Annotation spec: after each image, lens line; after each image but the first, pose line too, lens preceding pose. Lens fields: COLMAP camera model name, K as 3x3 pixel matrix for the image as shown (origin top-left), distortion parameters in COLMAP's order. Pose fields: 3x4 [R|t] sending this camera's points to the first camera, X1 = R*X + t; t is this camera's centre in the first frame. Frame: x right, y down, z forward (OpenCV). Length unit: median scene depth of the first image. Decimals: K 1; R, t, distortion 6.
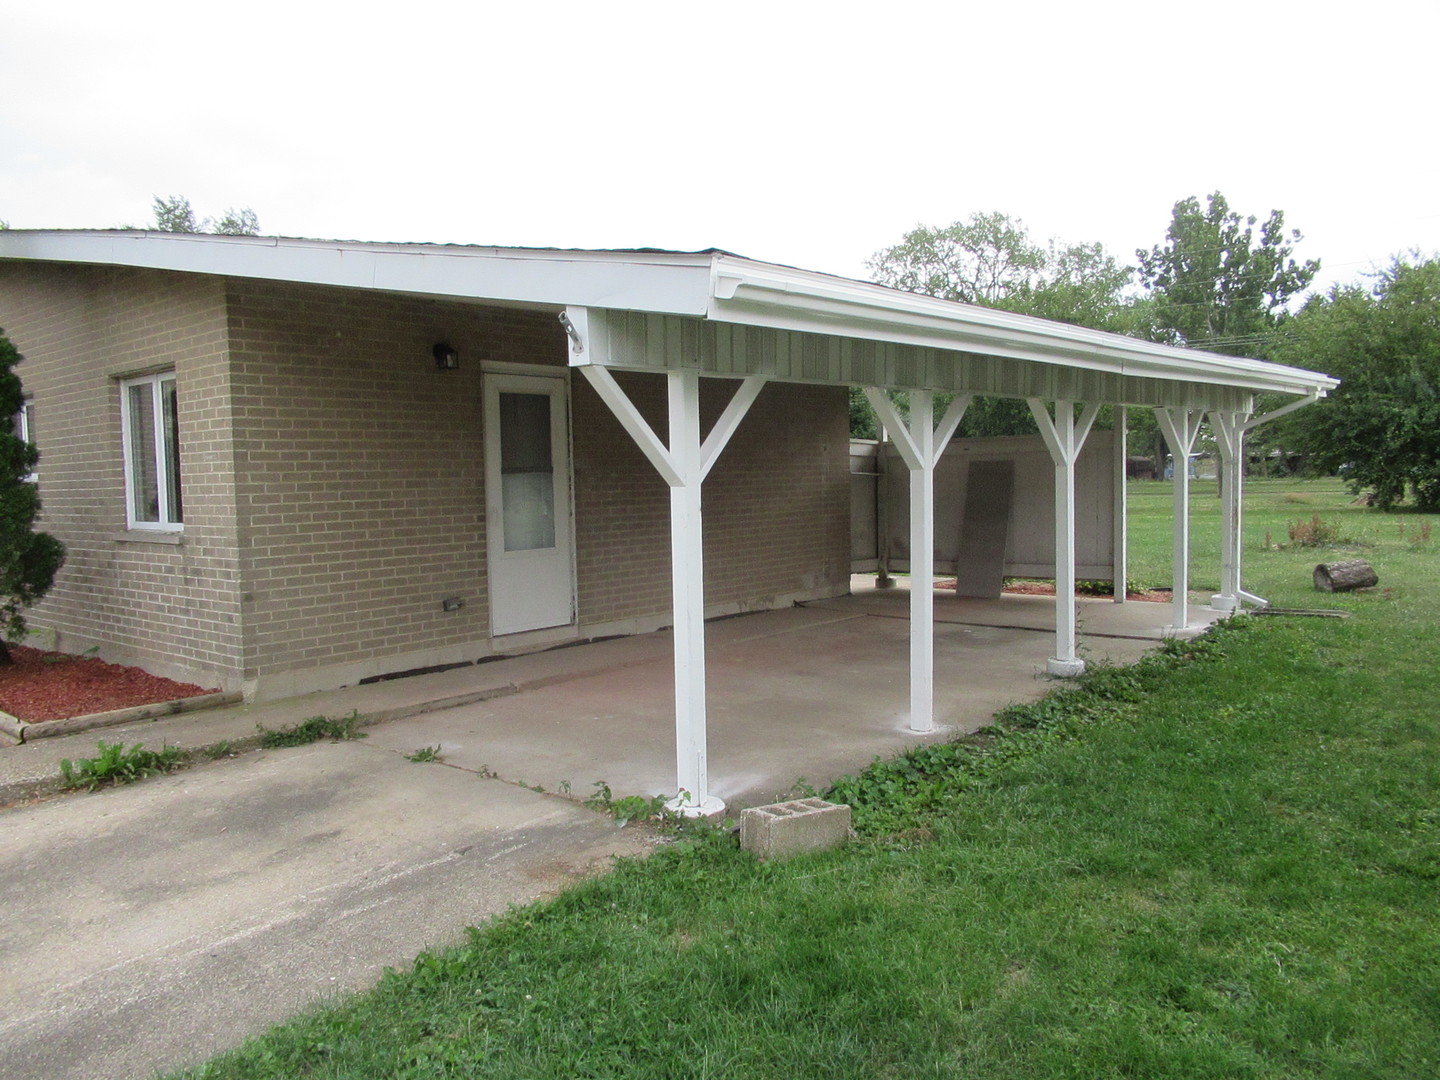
lens RADIAL K [[1051.7, 0, 720.0], [0, 1051.7, 540.0], [0, 0, 1]] dist [0.000387, 0.000913]
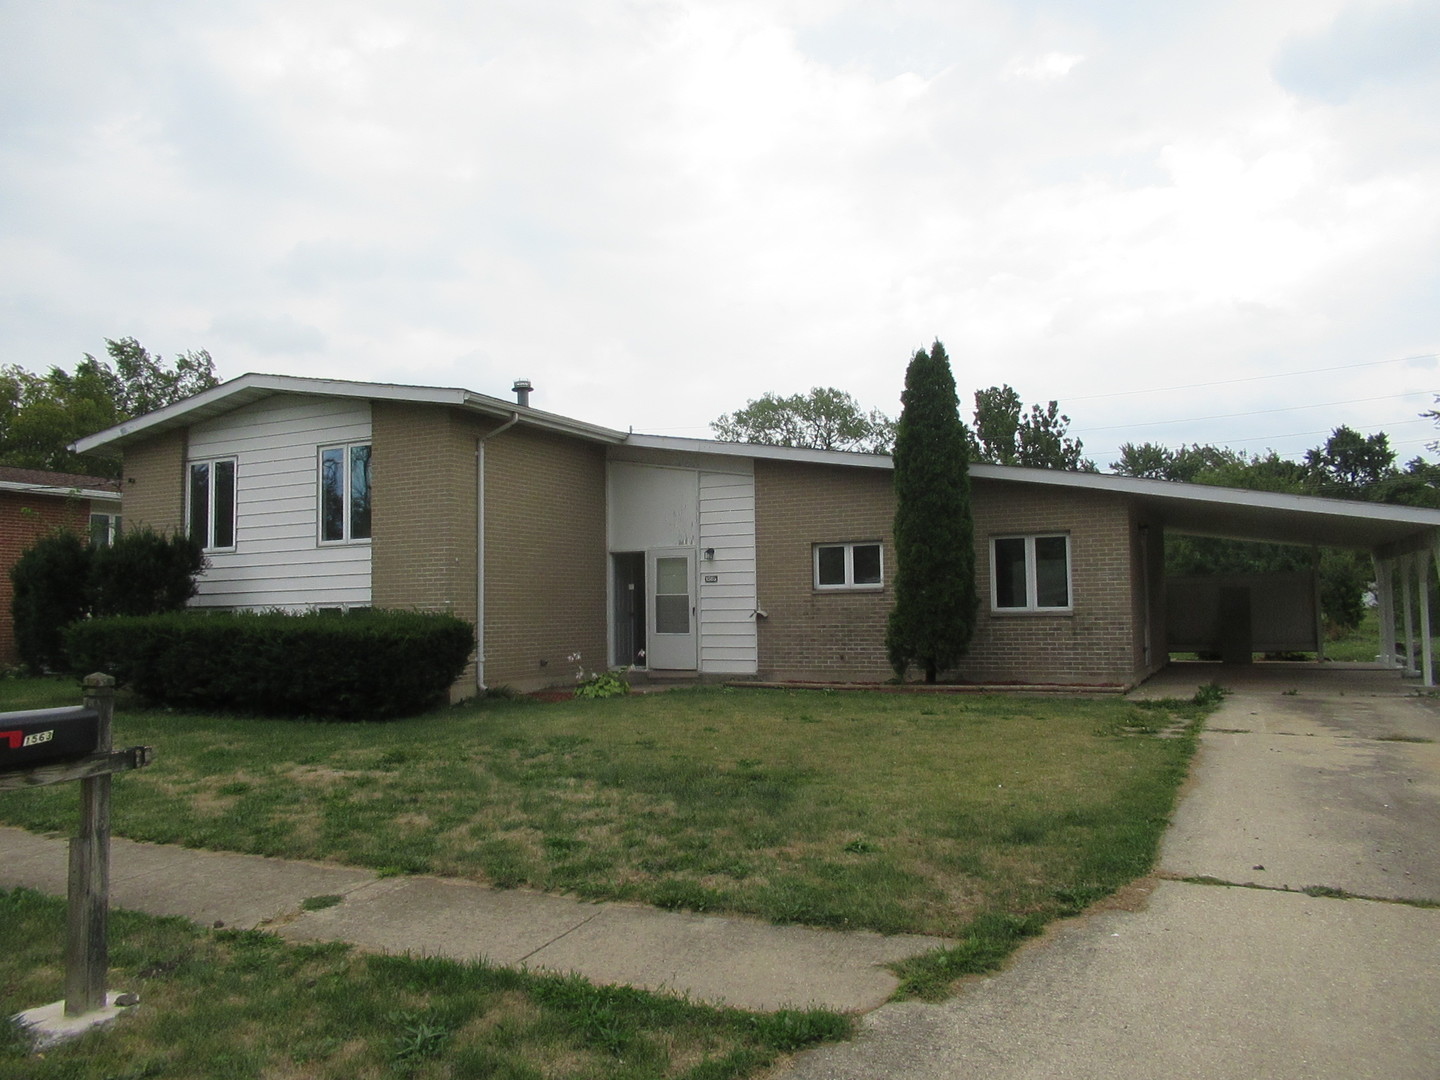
lens RADIAL K [[1051.7, 0, 720.0], [0, 1051.7, 540.0], [0, 0, 1]] dist [0.000387, 0.000913]
pose [[0.970288, 0.022573, 0.240899, -0.130517], [0.011140, 0.990415, -0.137673, 0.010183], [-0.241698, 0.136266, 0.960736, -0.055108]]
